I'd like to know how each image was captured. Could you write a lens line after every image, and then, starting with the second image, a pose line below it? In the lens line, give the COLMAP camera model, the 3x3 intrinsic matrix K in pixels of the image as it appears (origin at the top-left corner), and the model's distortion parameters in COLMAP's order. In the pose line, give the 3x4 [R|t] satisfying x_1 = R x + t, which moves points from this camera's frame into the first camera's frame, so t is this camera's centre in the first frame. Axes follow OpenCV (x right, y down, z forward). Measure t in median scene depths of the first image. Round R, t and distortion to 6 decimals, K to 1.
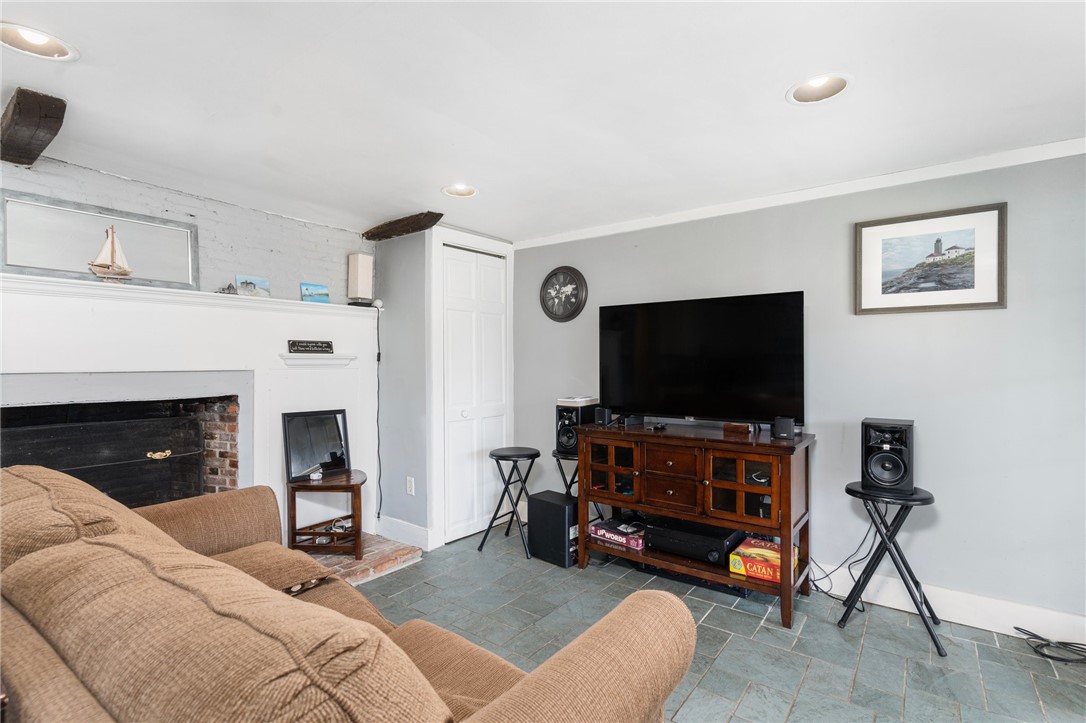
lens RADIAL K [[522.6, 0, 533.9], [0, 522.6, 361.4], [0, 0, 1]] dist [0.001504, 0.001229]
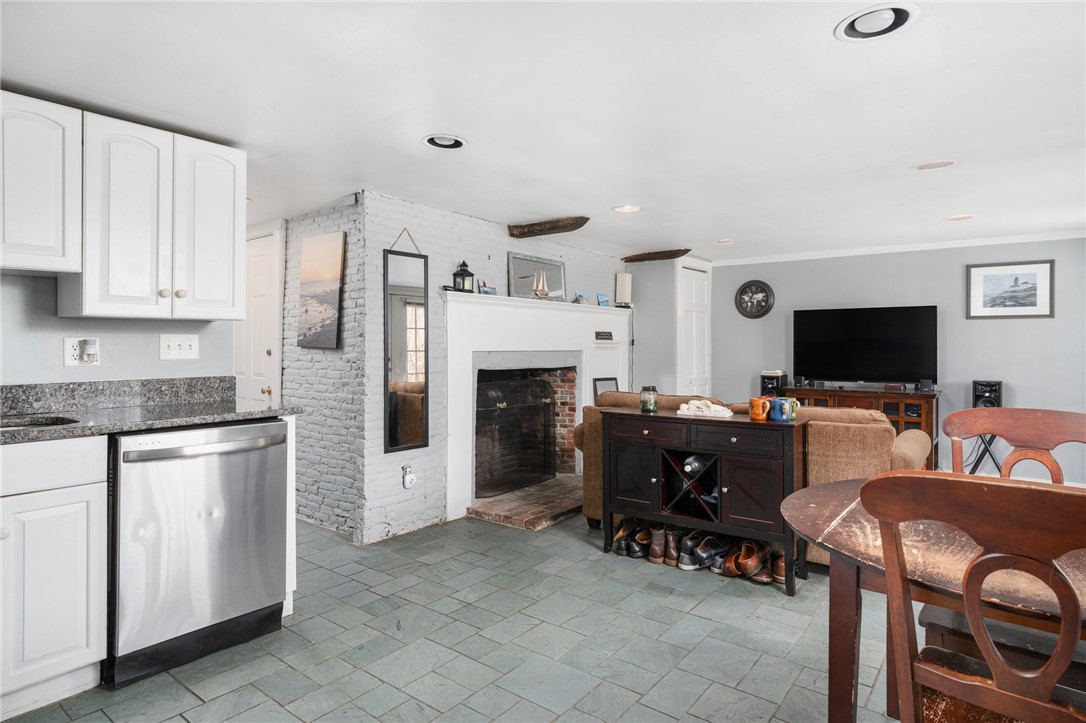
lens RADIAL K [[600.8, 0, 545.8], [0, 600.8, 344.3], [0, 0, 1]] dist [-0.000238, 0.006197]
pose [[0.999978, 0.005469, -0.003811, -0.644999], [-0.005480, 0.999981, -0.002976, 0.003851], [0.003795, 0.002997, 0.999988, -0.829164]]
